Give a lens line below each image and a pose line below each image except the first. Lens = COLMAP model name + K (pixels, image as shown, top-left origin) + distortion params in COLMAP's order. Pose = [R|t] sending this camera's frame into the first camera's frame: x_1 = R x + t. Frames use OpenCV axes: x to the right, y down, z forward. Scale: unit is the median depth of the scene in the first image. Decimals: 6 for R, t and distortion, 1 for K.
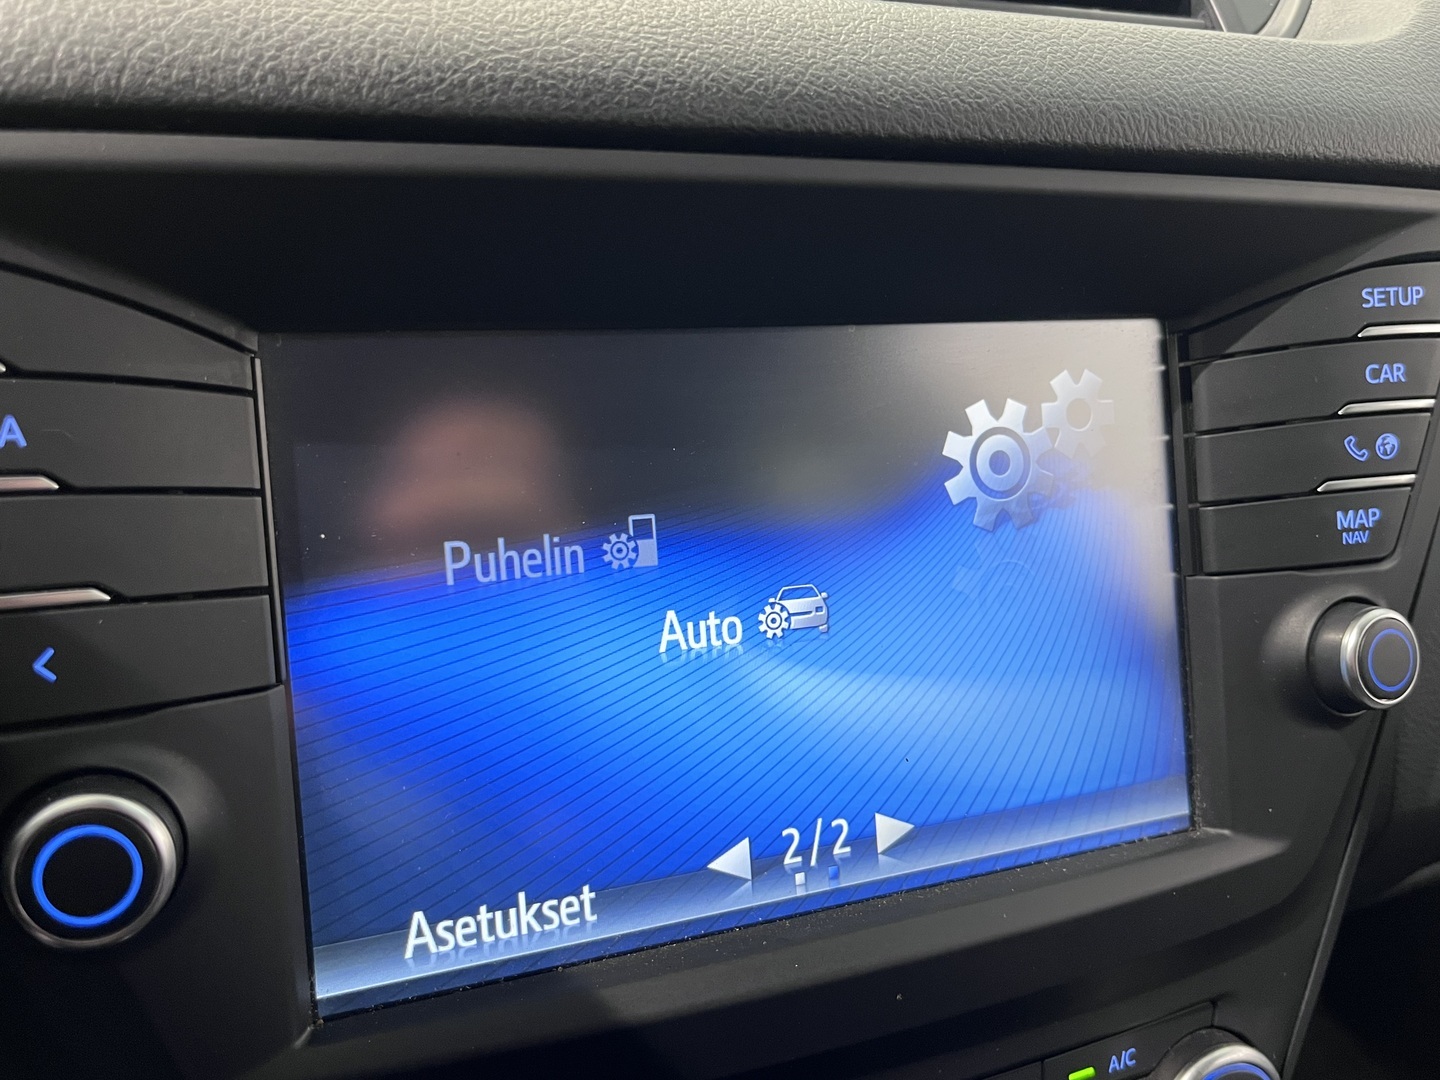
lens RADIAL K [[1264.6, 0, 723.4], [0, 1264.6, 527.8], [0, 0, 1]] dist [0.017639, -0.030064]
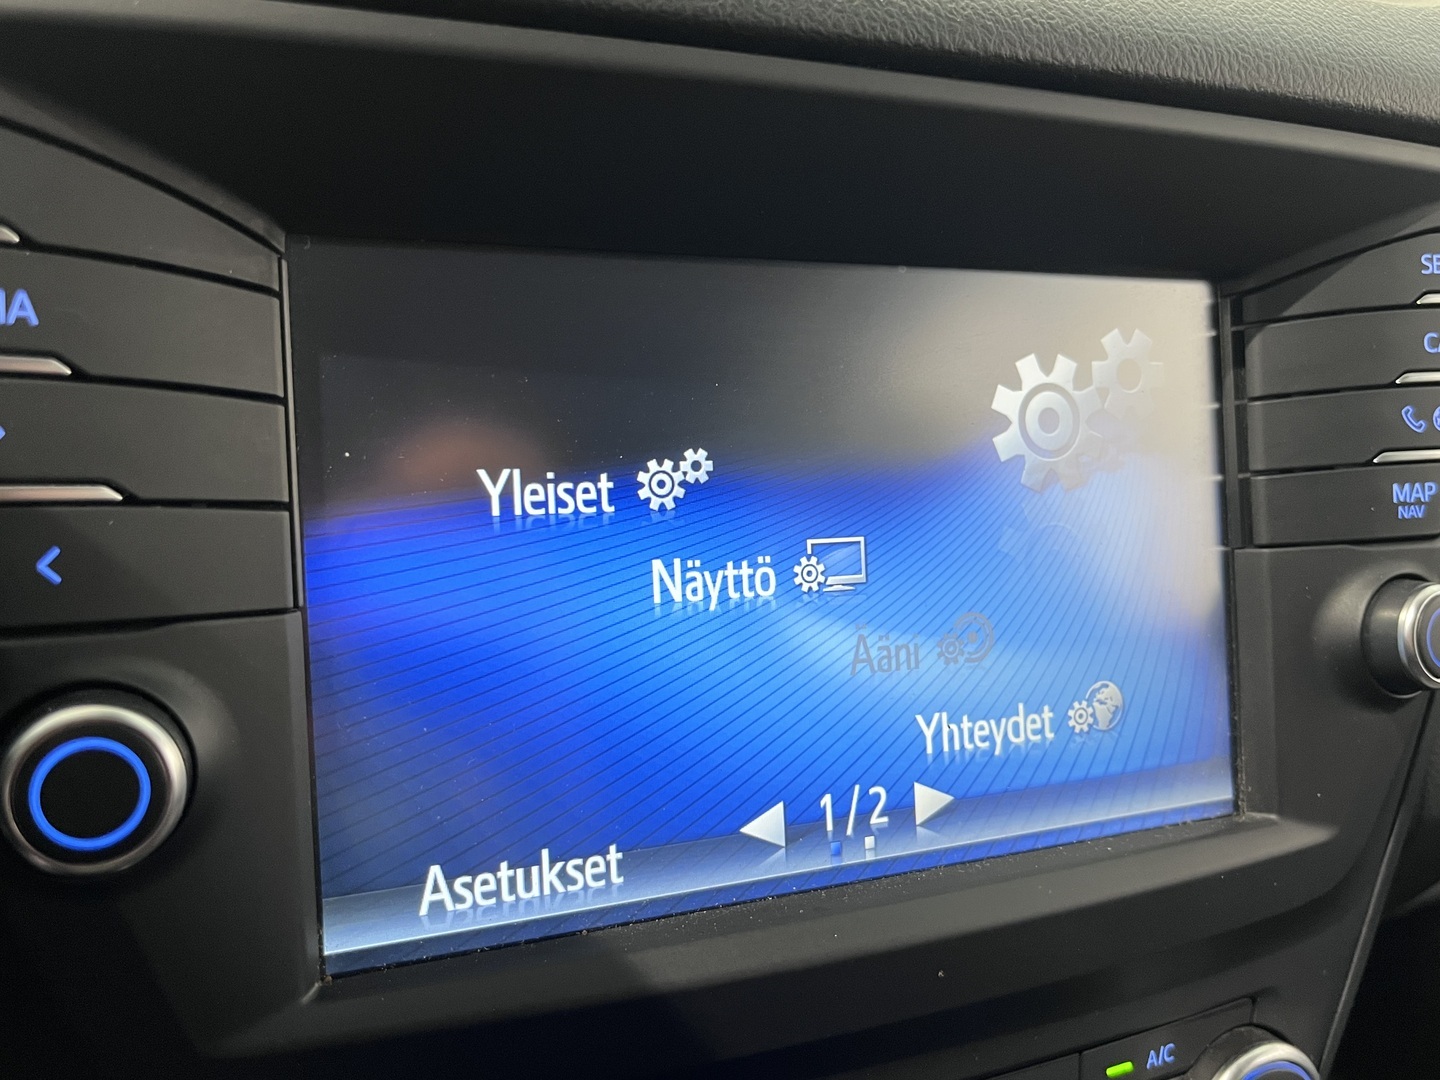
lens RADIAL K [[1264.6, 0, 716.8], [0, 1264.6, 538.9], [0, 0, 1]] dist [0.017639, -0.030064]
pose [[0.999508, 0.025104, 0.018780, -0.052187], [-0.024688, 0.999451, -0.022074, 0.071233], [-0.019324, 0.021600, 0.999580, 0.055575]]
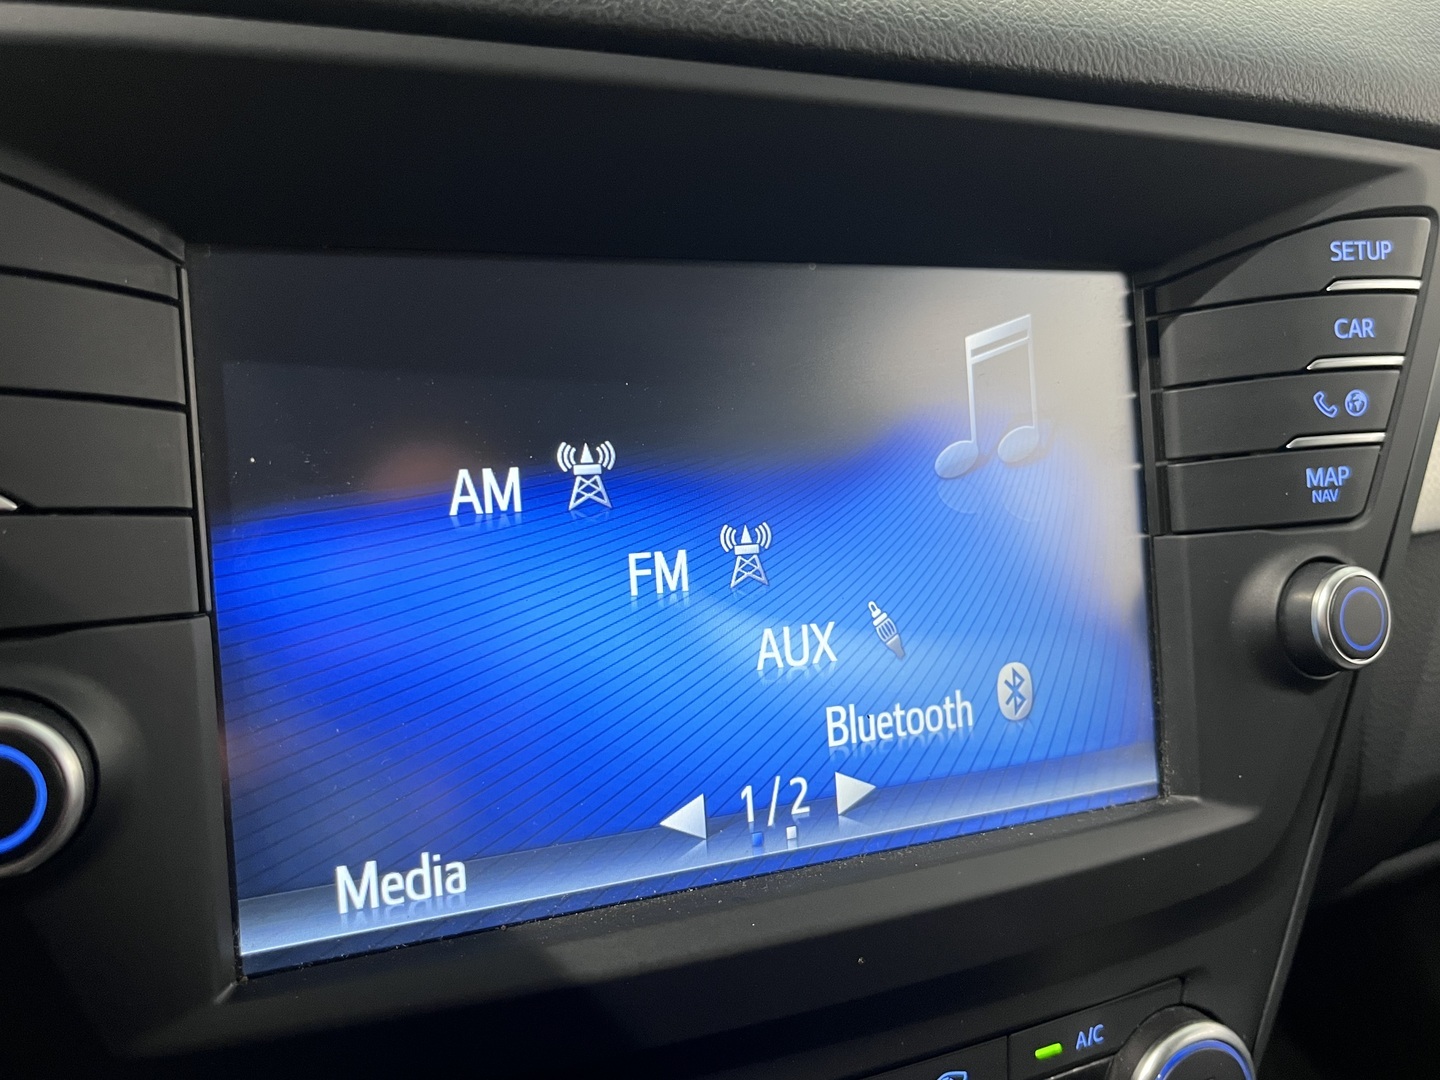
lens RADIAL K [[1264.6, 0, 715.5], [0, 1264.6, 544.5], [0, 0, 1]] dist [0.017639, -0.030064]
pose [[0.999564, 0.003698, 0.029291, 0.000422], [-0.003143, 0.999815, -0.018958, 0.074364], [-0.029355, 0.018858, 0.999391, 0.043168]]
